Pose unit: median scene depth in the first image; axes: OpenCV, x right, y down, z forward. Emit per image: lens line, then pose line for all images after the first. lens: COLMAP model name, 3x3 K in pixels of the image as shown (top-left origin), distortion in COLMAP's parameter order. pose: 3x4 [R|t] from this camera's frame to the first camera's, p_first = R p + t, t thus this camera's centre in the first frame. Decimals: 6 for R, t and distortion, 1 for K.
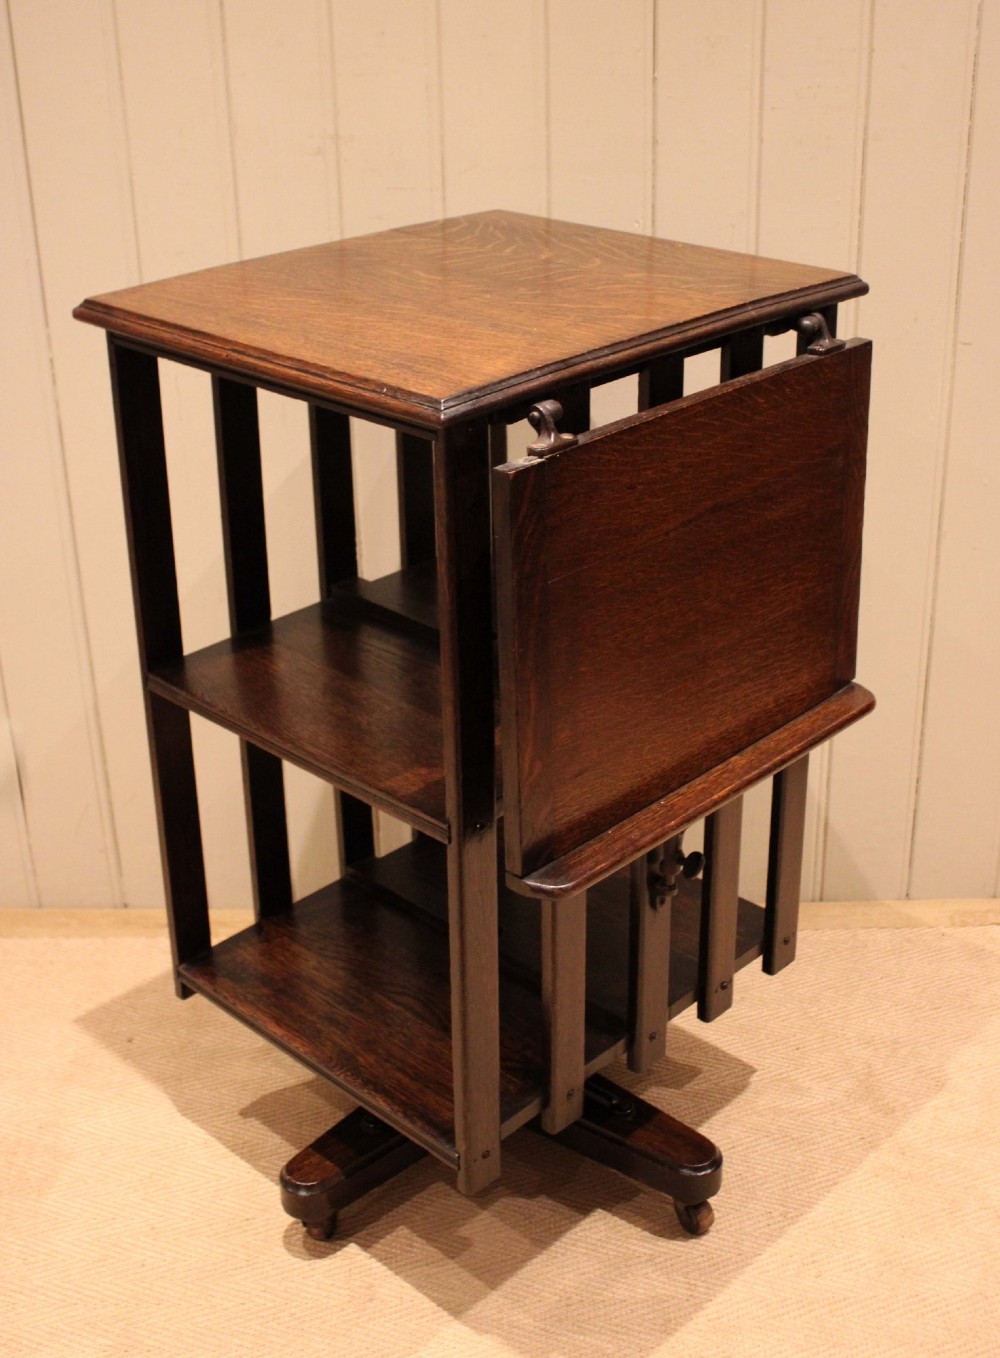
lens RADIAL K [[1870.6, 0, 471.1], [0, 1870.6, 636.0], [0, 0, 1]] dist [-0.051054, 0.043236]
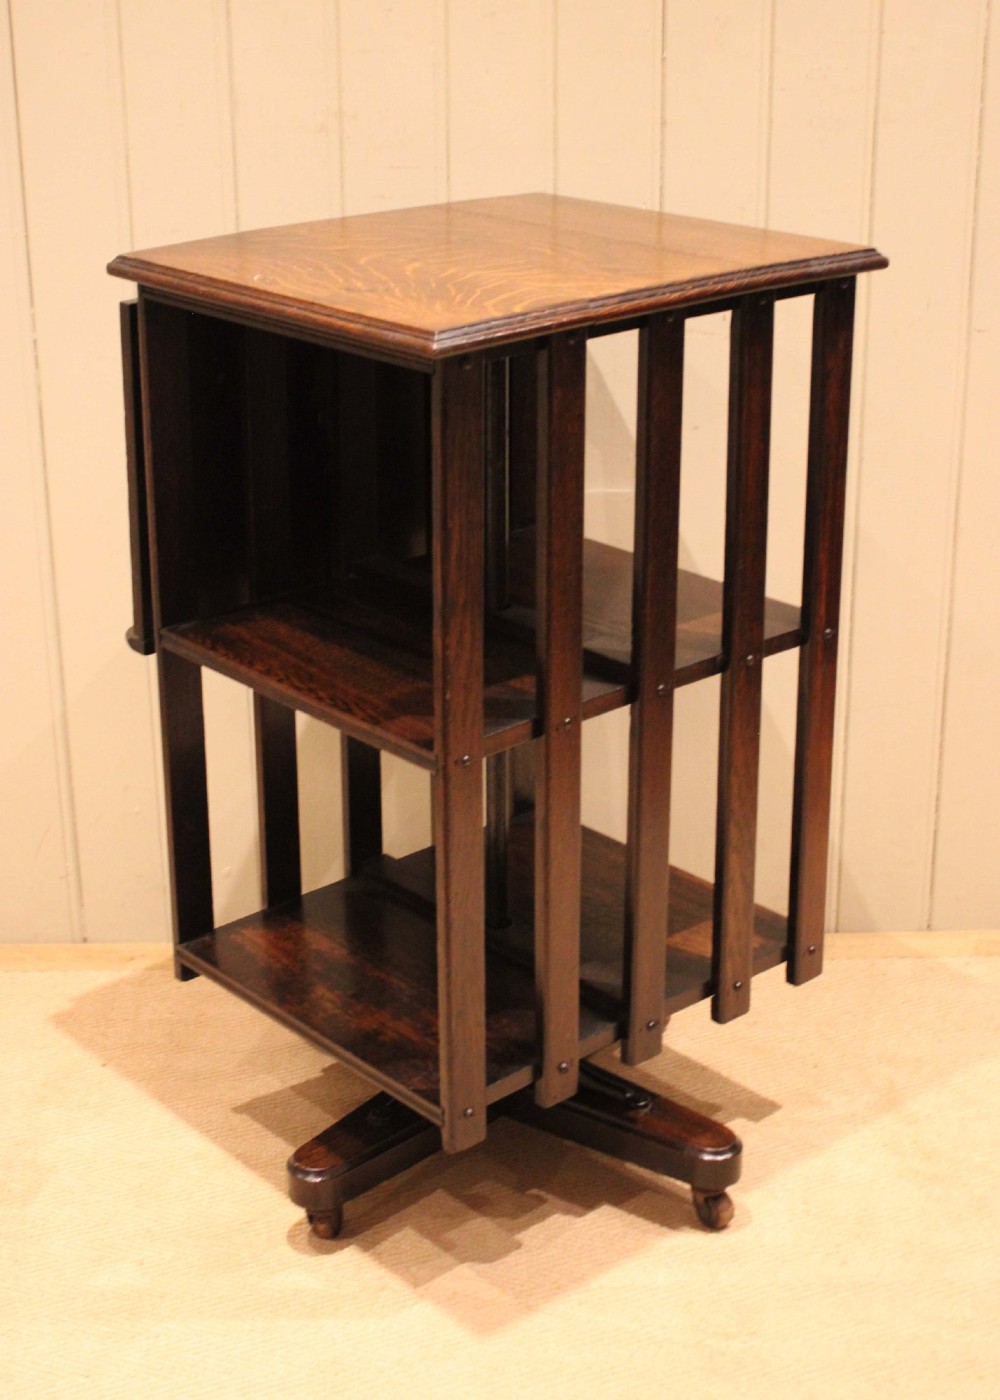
lens RADIAL K [[2371.3, 0, 462.9], [0, 2371.3, 613.8], [0, 0, 1]] dist [-0.003296, 0.028275]
pose [[0.999343, 0.003494, 0.036078, -0.052249], [-0.000807, 0.997242, -0.074219, 0.088247], [-0.036238, 0.074141, 0.996589, -0.229583]]
